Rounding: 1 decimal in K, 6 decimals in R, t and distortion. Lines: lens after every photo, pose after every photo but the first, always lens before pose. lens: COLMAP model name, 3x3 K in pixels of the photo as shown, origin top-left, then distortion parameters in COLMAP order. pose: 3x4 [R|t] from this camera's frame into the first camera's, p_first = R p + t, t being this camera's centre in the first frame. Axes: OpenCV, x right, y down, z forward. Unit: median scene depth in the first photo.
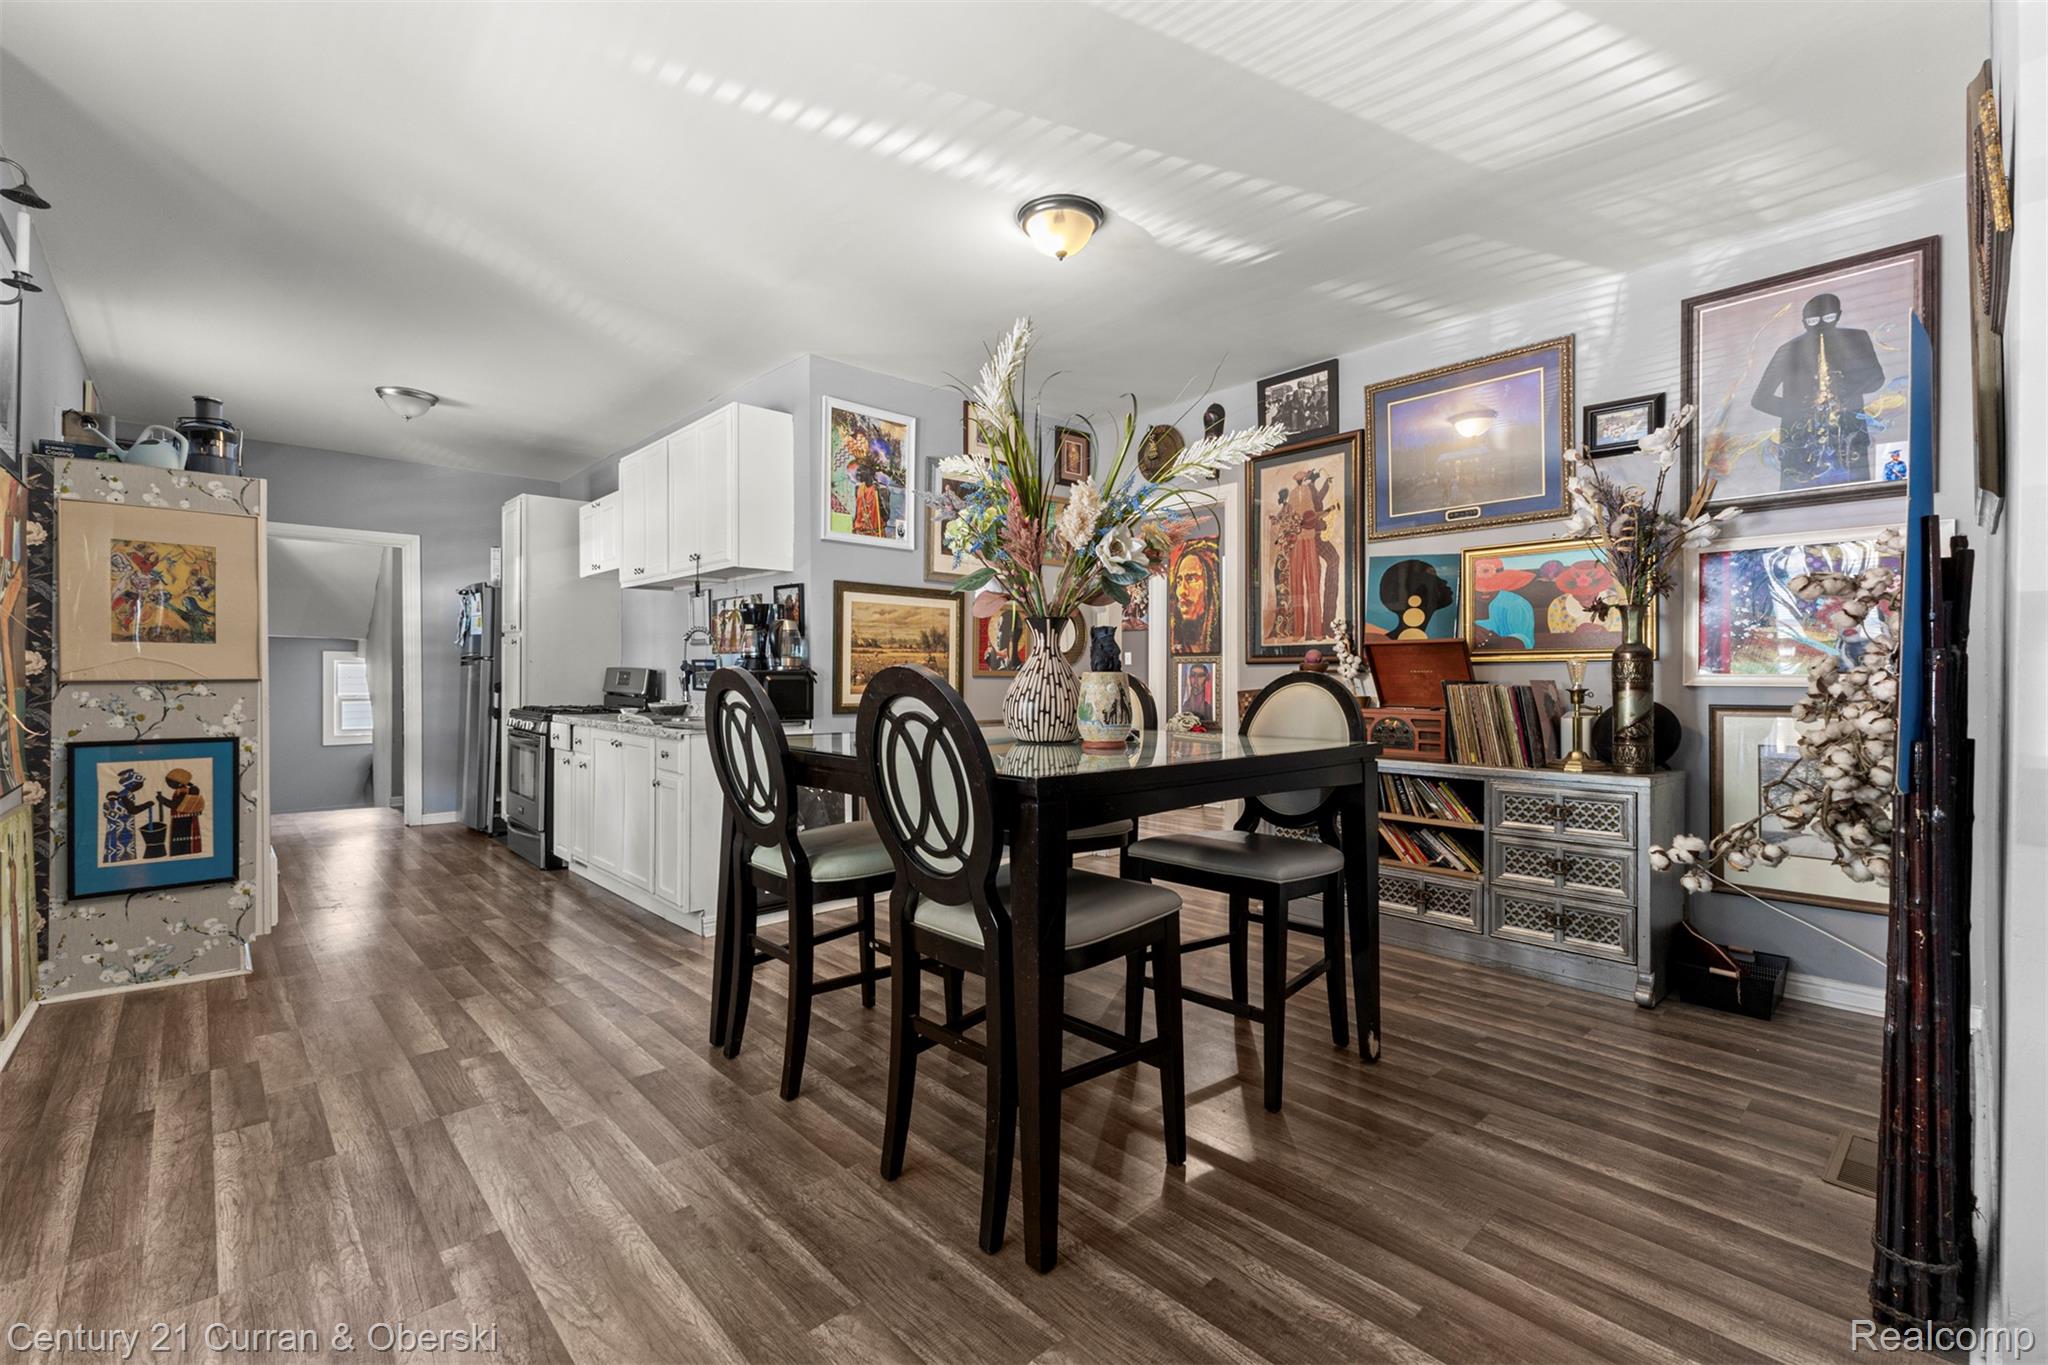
lens RADIAL K [[883.1, 0, 1010.7], [0, 883.1, 671.4], [0, 0, 1]] dist [0.017051, -0.004490]
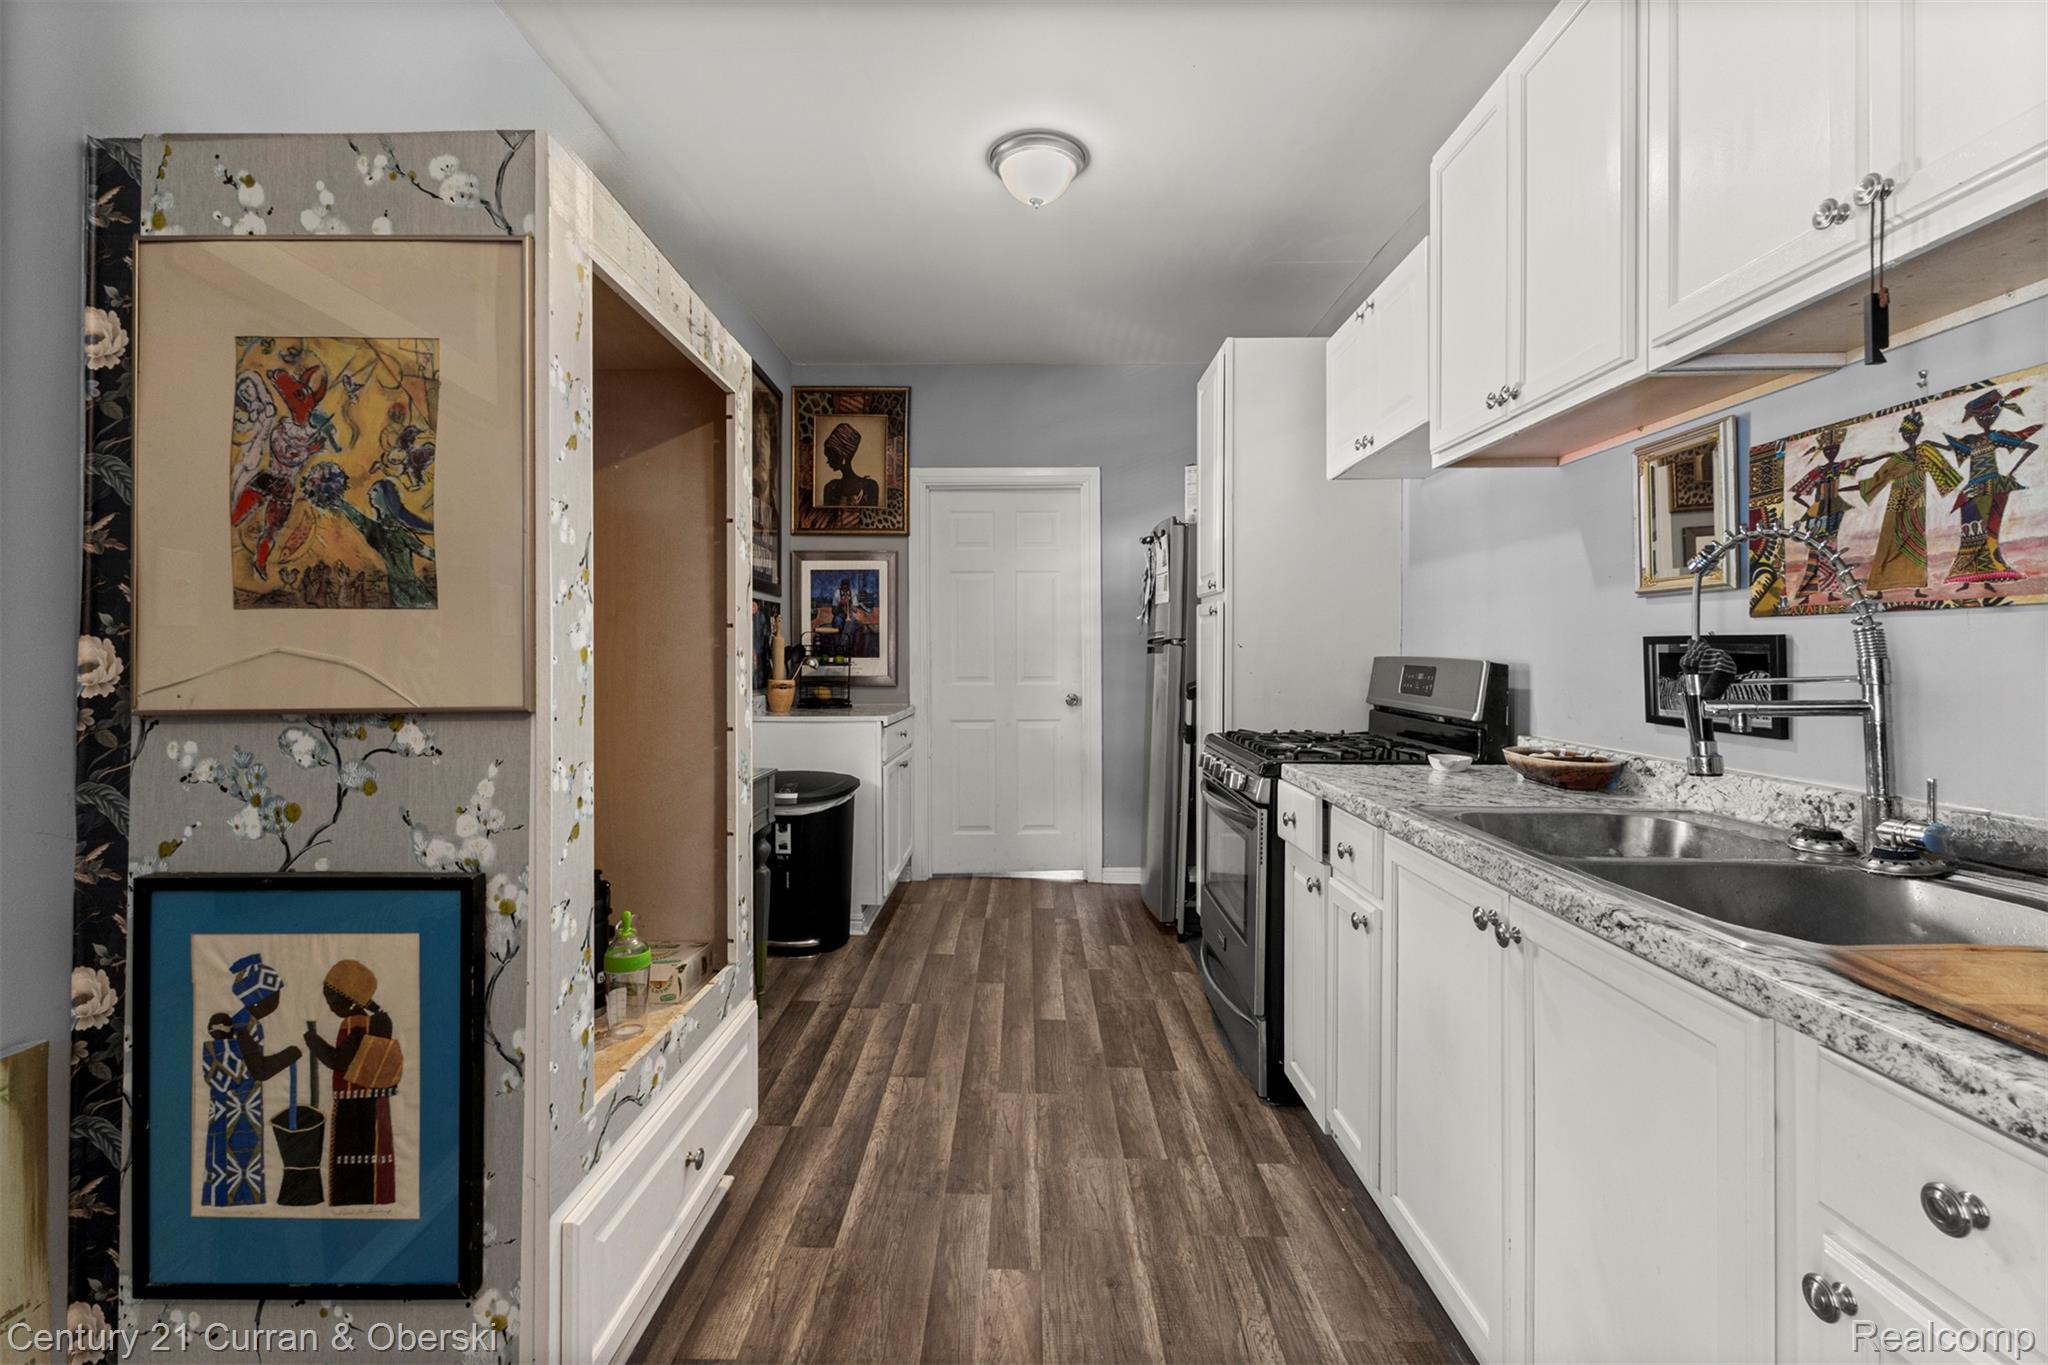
lens RADIAL K [[883.1, 0, 1033.6], [0, 883.1, 678.2], [0, 0, 1]] dist [0.017051, -0.004490]
pose [[0.744590, 0.012200, -0.667410, -0.486706], [0.006423, 0.999656, 0.025440, -0.011256], [0.667491, -0.023229, 0.744256, 0.911336]]
